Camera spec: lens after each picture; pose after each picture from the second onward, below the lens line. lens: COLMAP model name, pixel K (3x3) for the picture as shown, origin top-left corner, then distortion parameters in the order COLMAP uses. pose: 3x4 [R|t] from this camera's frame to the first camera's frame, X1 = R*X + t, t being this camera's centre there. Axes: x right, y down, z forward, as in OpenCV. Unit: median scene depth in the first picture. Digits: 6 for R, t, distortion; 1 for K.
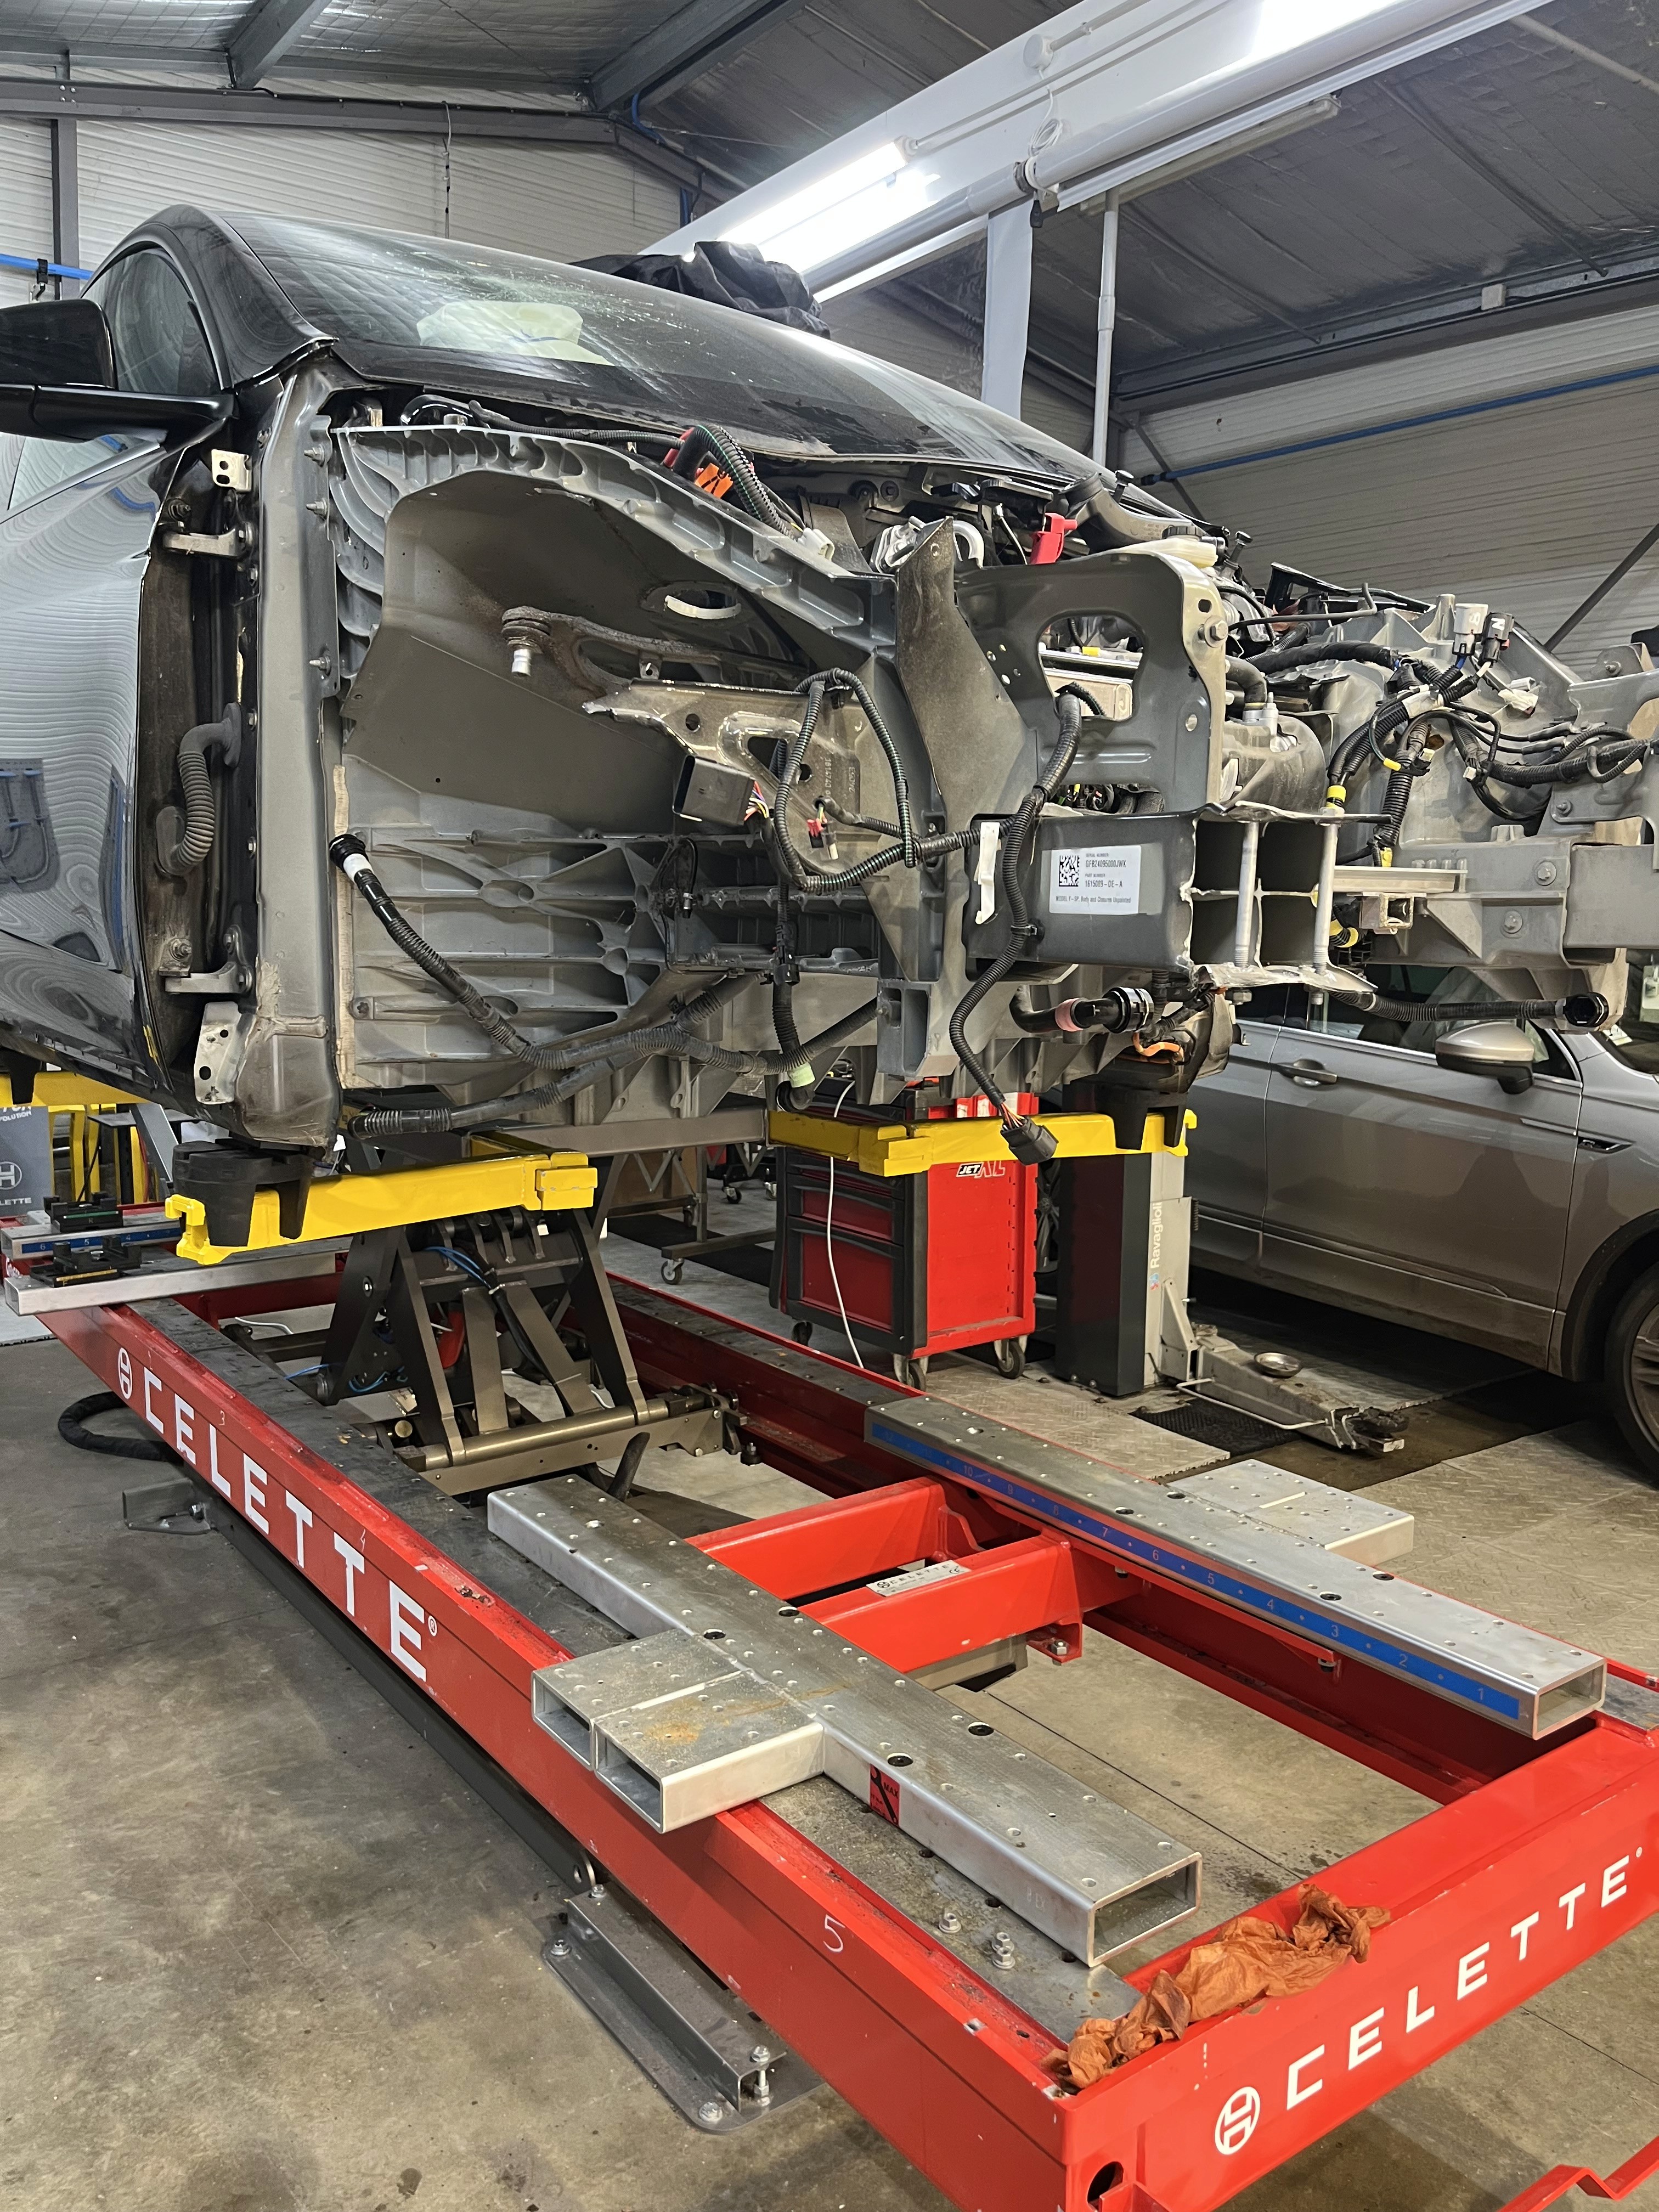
lens RADIAL K [[1679.0, 0, 829.5], [0, 1679.0, 1106.0], [0, 0, 1]] dist [0.075779, -0.093067]
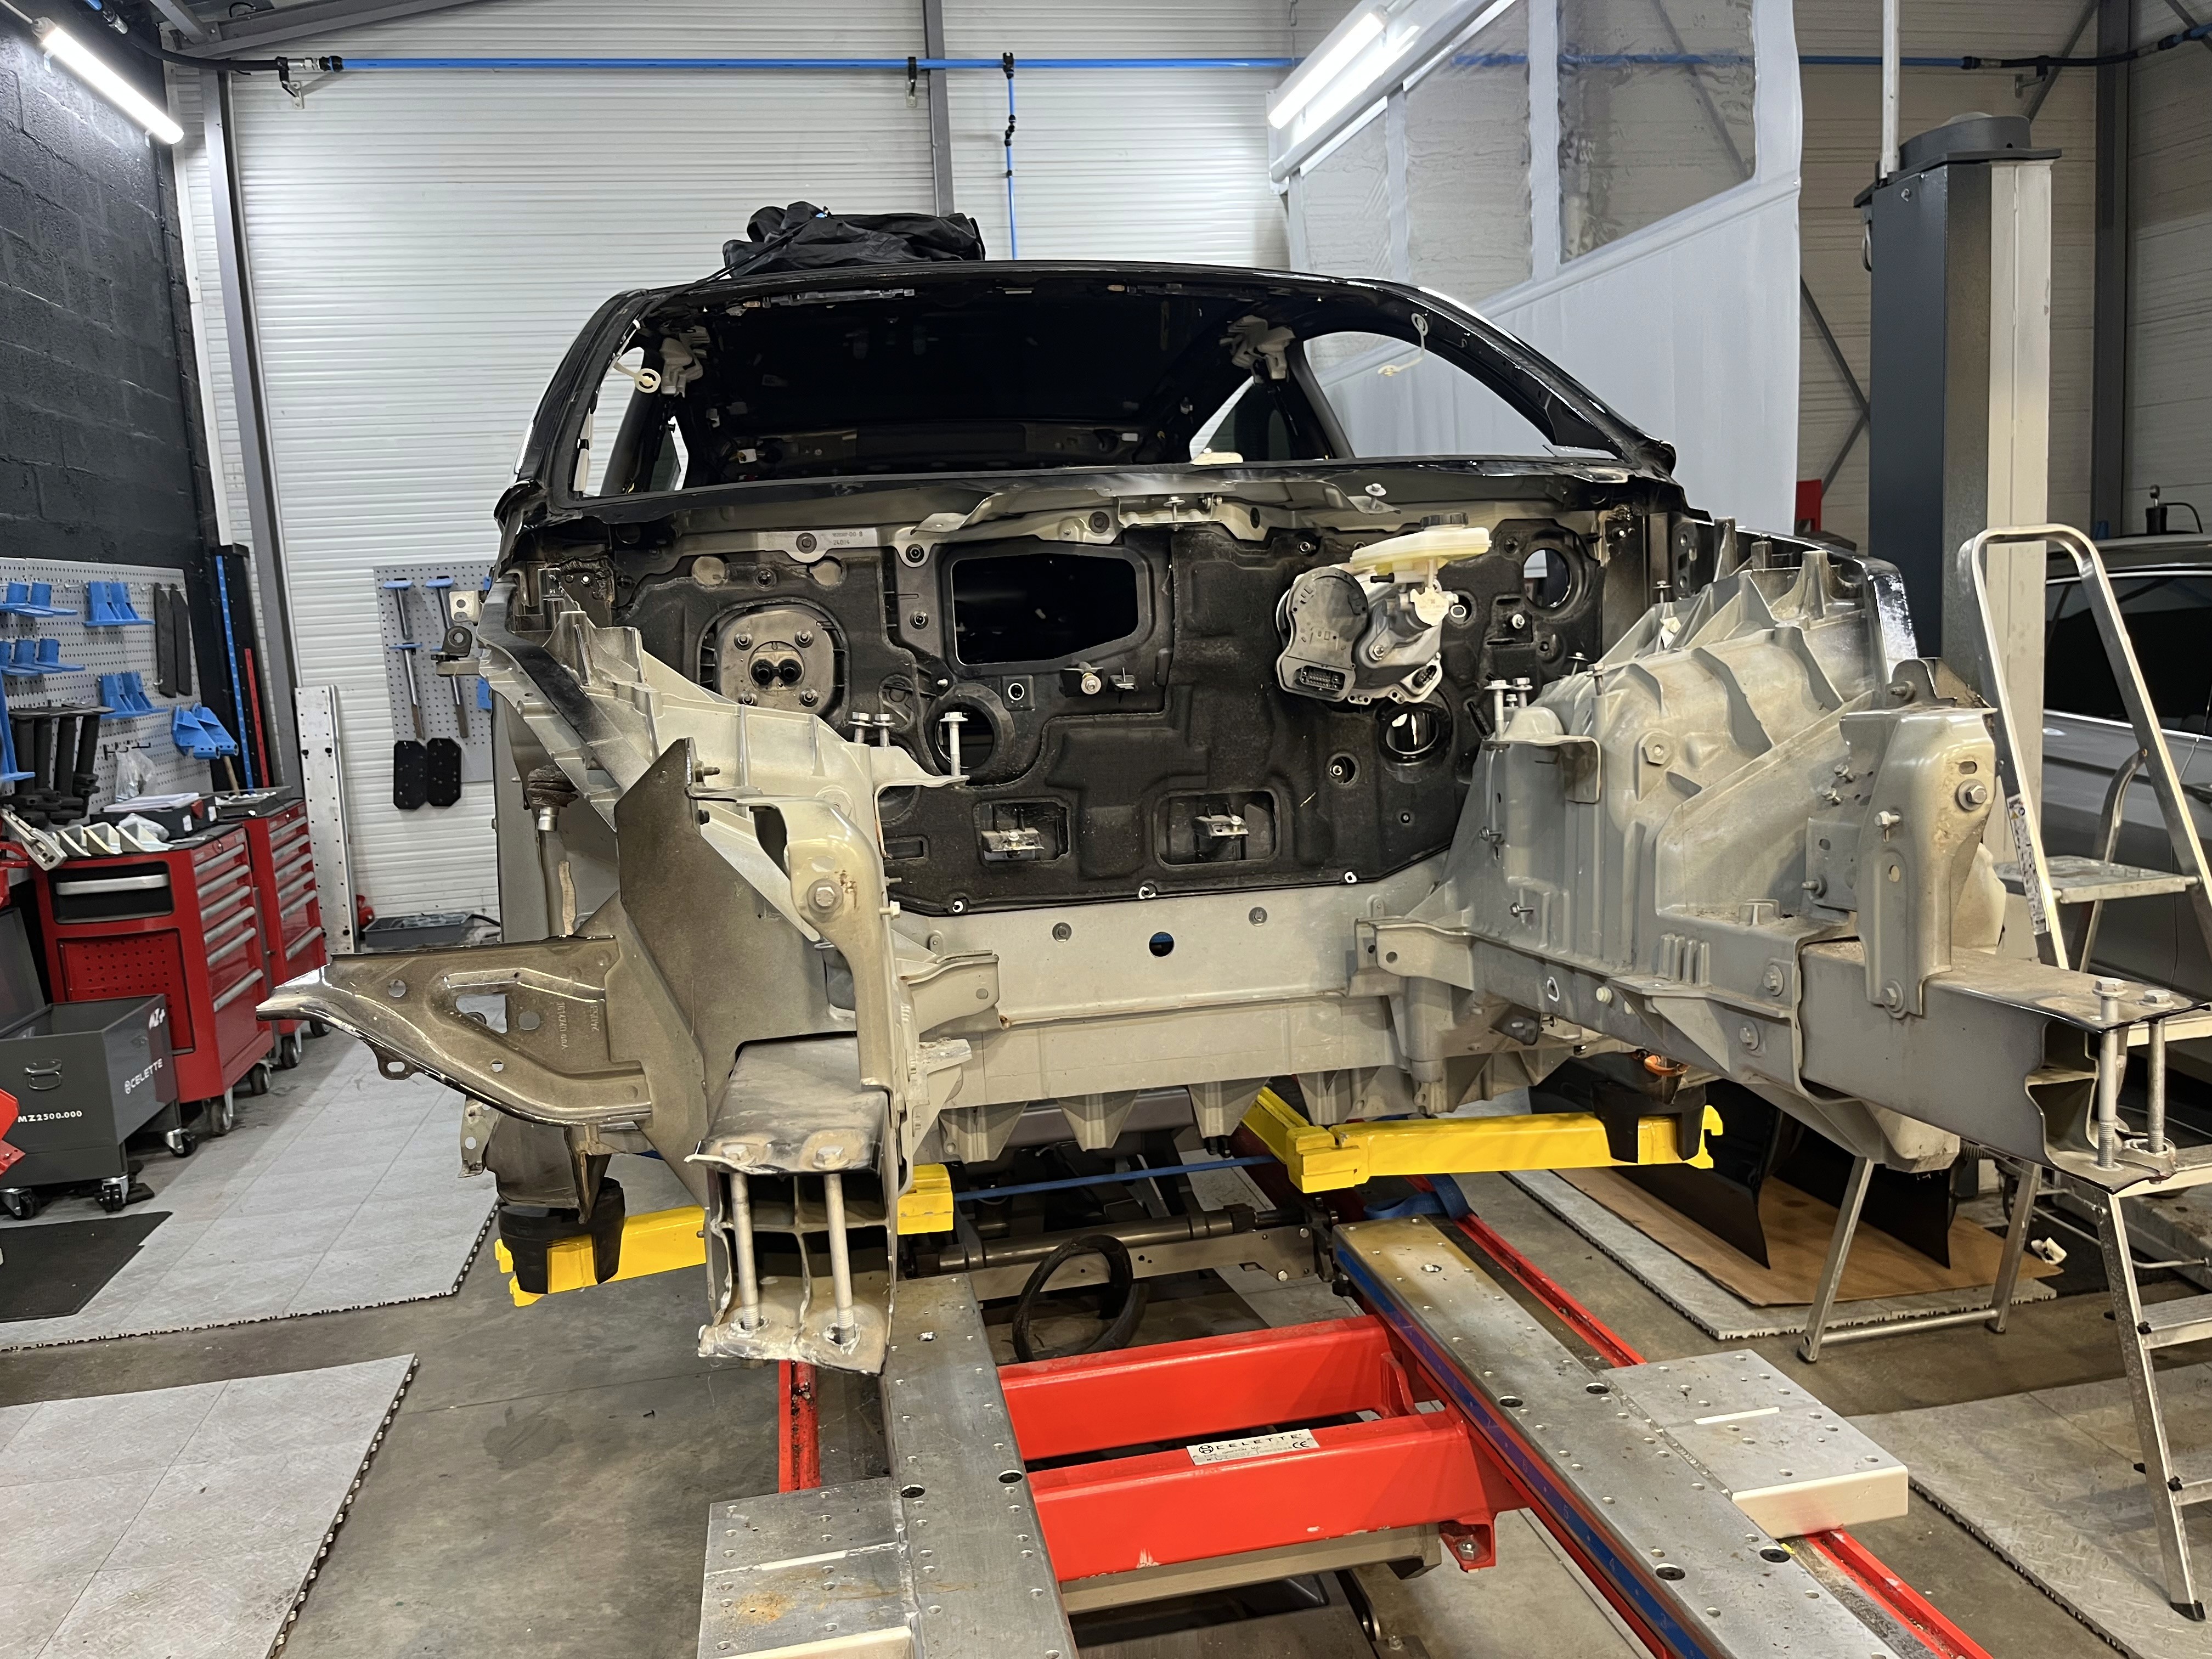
lens RADIAL K [[1679.0, 0, 1116.4], [0, 1679.0, 827.9], [0, 0, 1]] dist [0.075779, -0.093067]
pose [[0.899148, -0.001985, -0.437641, 0.360422], [0.009607, 0.999838, 0.015202, -0.049716], [0.437540, -0.017873, 0.899021, 0.190350]]
